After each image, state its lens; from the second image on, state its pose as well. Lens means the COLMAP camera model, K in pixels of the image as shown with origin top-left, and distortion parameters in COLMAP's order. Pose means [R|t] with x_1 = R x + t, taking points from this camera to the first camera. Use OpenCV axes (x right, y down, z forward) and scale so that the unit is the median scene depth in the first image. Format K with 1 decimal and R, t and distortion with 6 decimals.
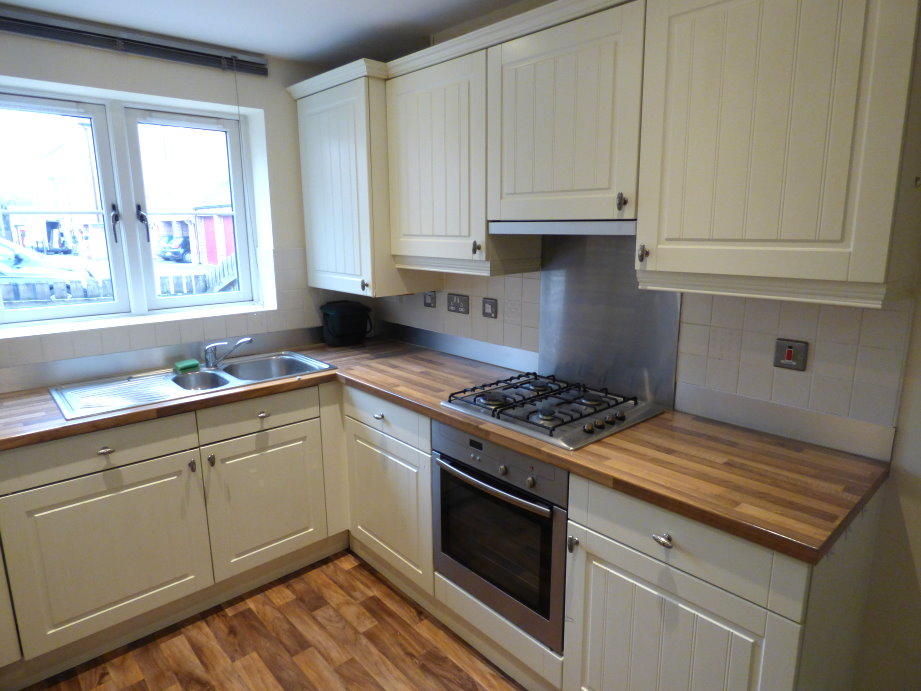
lens RADIAL K [[567.4, 0, 461.4], [0, 567.4, 339.0], [0, 0, 1]] dist [0.003900, 0.003352]
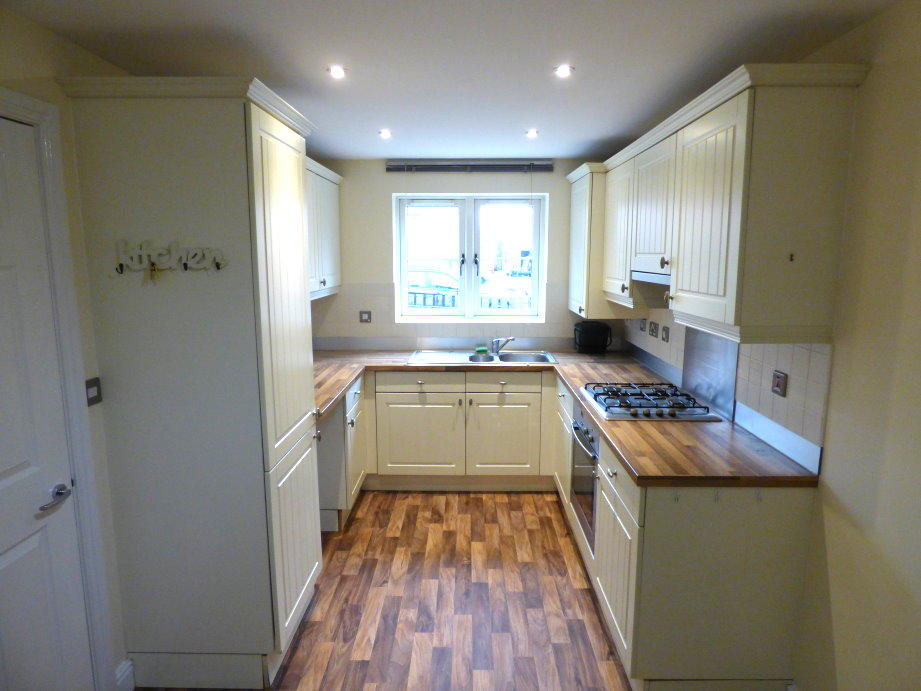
lens RADIAL K [[567.4, 0, 461.4], [0, 567.4, 339.0], [0, 0, 1]] dist [0.003900, 0.003352]
pose [[0.734978, 0.106979, -0.669598, 0.666257], [-0.138601, 0.990330, 0.006087, 0.014946], [0.663774, 0.088333, 0.742698, -0.321323]]
